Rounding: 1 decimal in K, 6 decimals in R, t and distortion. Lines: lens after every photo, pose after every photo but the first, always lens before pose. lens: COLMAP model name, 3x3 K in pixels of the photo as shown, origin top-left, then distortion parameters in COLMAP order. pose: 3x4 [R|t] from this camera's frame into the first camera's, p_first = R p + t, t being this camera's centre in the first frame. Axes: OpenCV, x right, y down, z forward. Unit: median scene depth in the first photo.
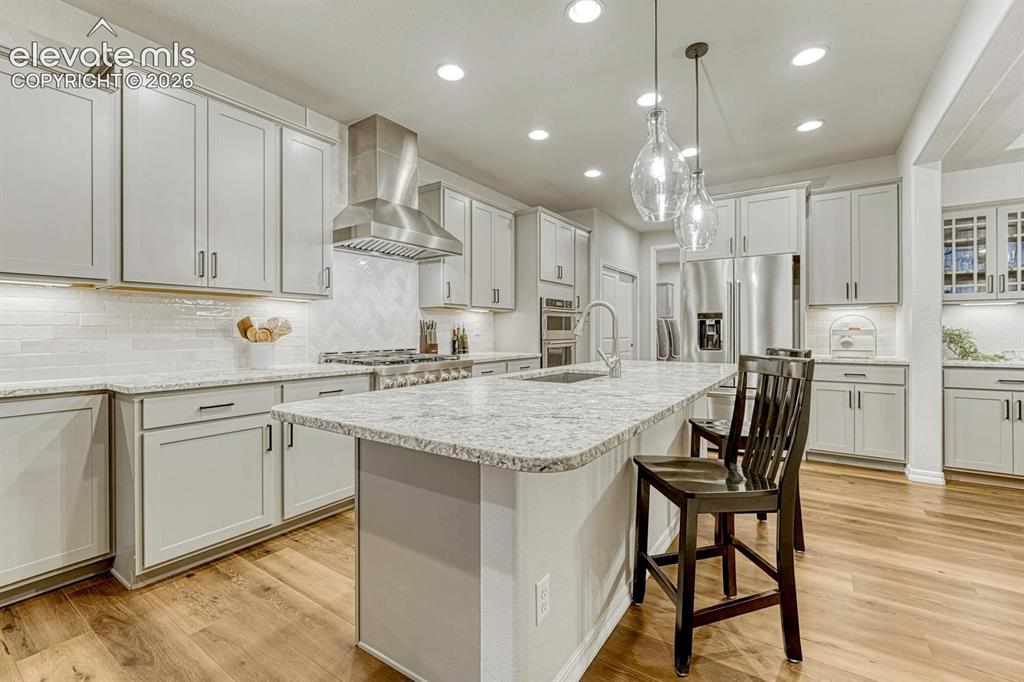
lens RADIAL K [[442.1, 0, 514.4], [0, 442.1, 333.0], [0, 0, 1]] dist [-0.007239, -0.000344]
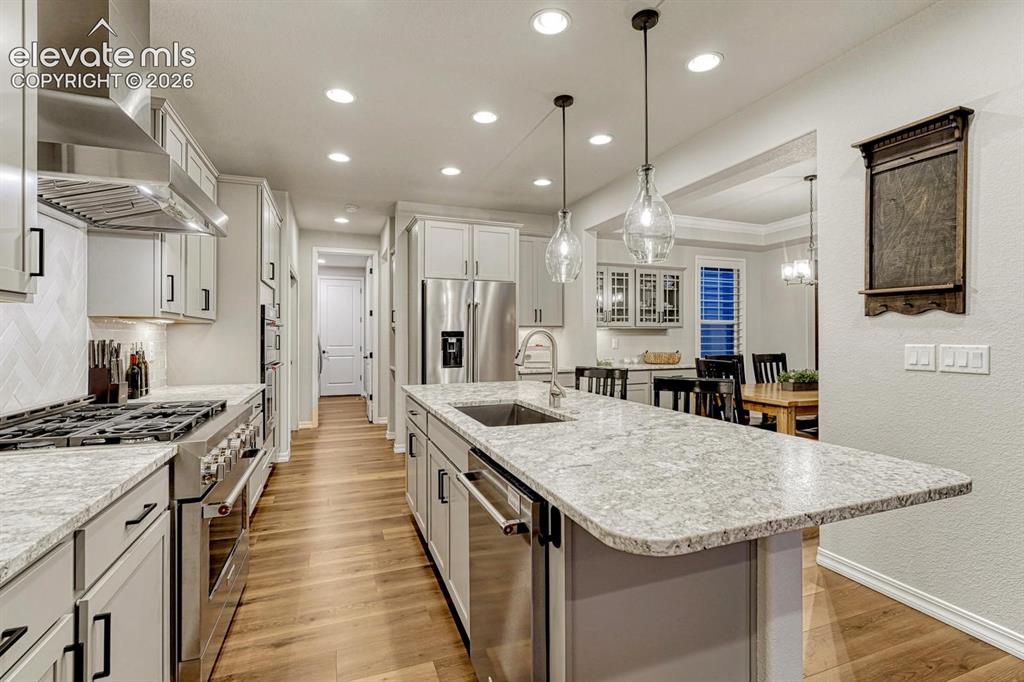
lens RADIAL K [[470.1, 0, 512.0], [0, 470.1, 341.0], [0, 0, 1]] dist [-0.018567, -0.000132]
pose [[0.578777, -0.005078, 0.815470, -0.485289], [0.001158, 0.999985, 0.005404, -0.038252], [-0.815485, -0.002183, 0.578774, 0.337203]]
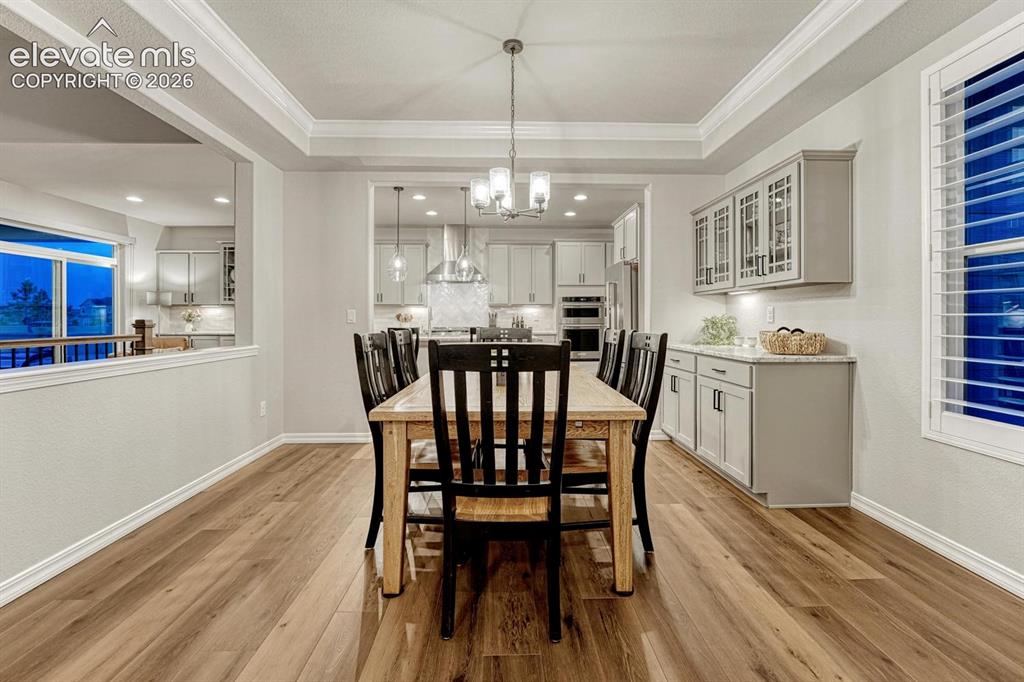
lens RADIAL K [[441.5, 0, 509.1], [0, 441.5, 319.4], [0, 0, 1]] dist [-0.002728, -0.000229]
pose [[0.576839, 0.004969, -0.816843, 1.833750], [-0.001616, 0.999986, 0.004942, -0.012225], [0.816856, -0.001531, 0.576839, -0.055005]]
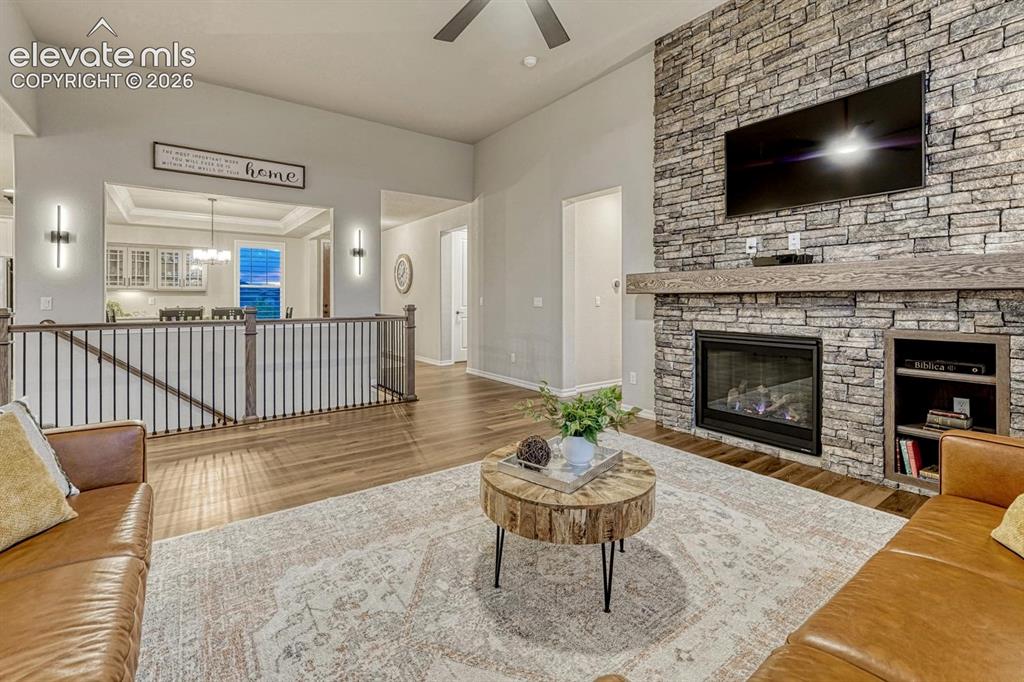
lens RADIAL K [[454.3, 0, 512.0], [0, 454.3, 297.8], [0, 0, 1]] dist [-0.002488, -0.000211]
pose [[0.341248, 0.004404, 0.939963, -0.431701], [0.000760, 0.999987, -0.004961, -0.019712], [-0.939973, 0.002407, 0.341241, -1.763586]]
